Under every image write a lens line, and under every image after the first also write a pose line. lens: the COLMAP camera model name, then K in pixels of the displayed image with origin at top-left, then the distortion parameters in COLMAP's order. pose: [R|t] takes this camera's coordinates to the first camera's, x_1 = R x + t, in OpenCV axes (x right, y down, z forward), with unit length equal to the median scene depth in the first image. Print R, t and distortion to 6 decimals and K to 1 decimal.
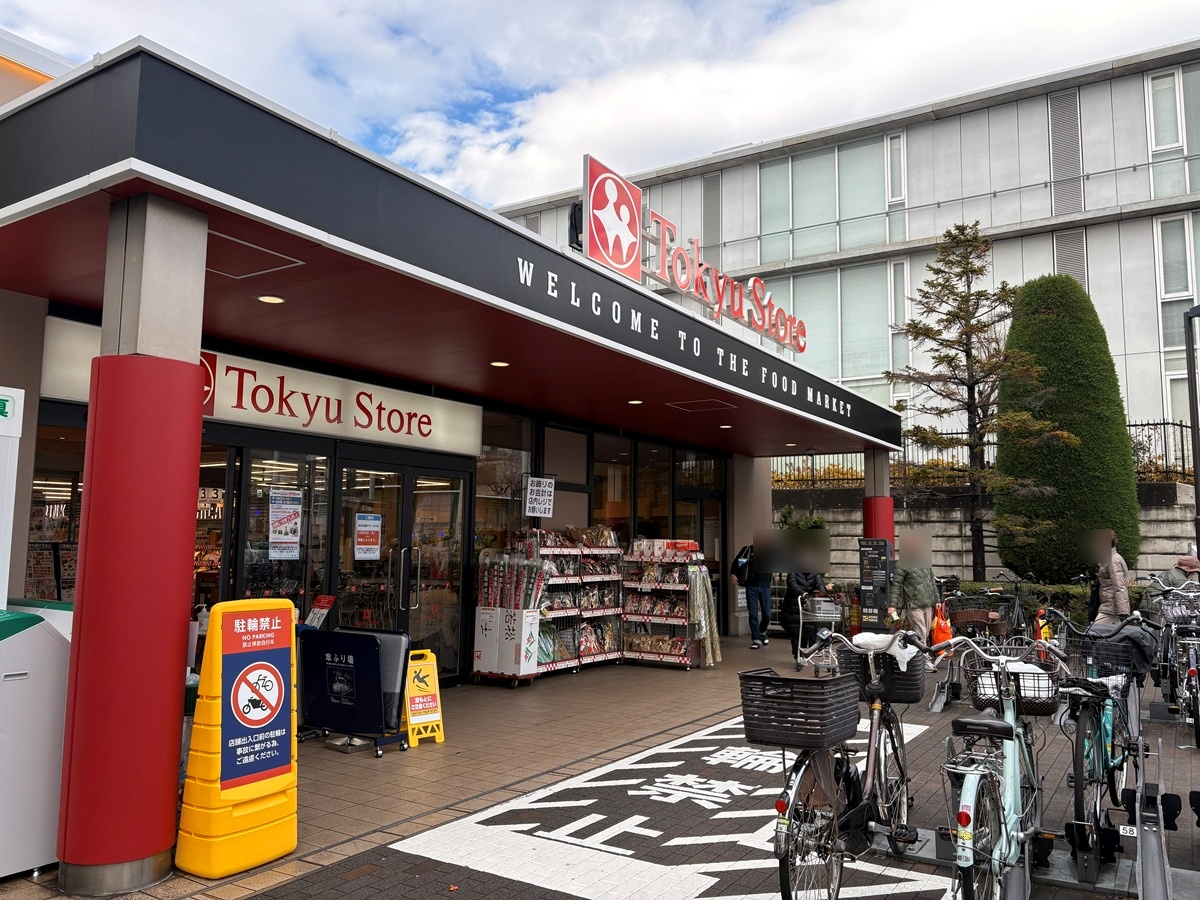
lens RADIAL K [[901.6, 0, 602.2], [0, 901.6, 448.7], [0, 0, 1]] dist [0.042535, 0.000929]
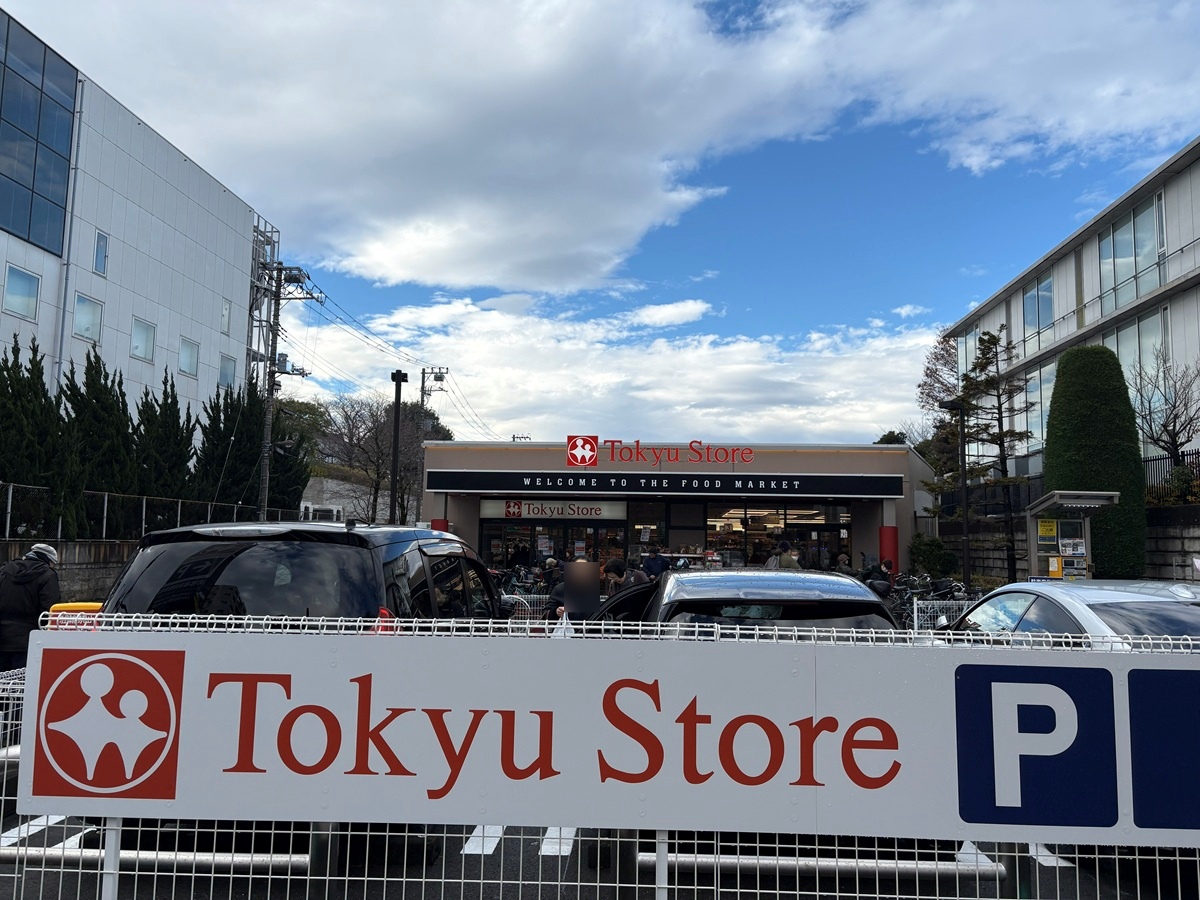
lens RADIAL K [[901.6, 0, 600.3], [0, 901.6, 449.8], [0, 0, 1]] dist [0.042535, 0.000929]
pose [[0.466866, -0.092565, -0.879470, 2.694800], [0.084336, 0.994634, -0.059917, -0.053923], [0.880297, -0.046198, 0.472167, -0.432738]]
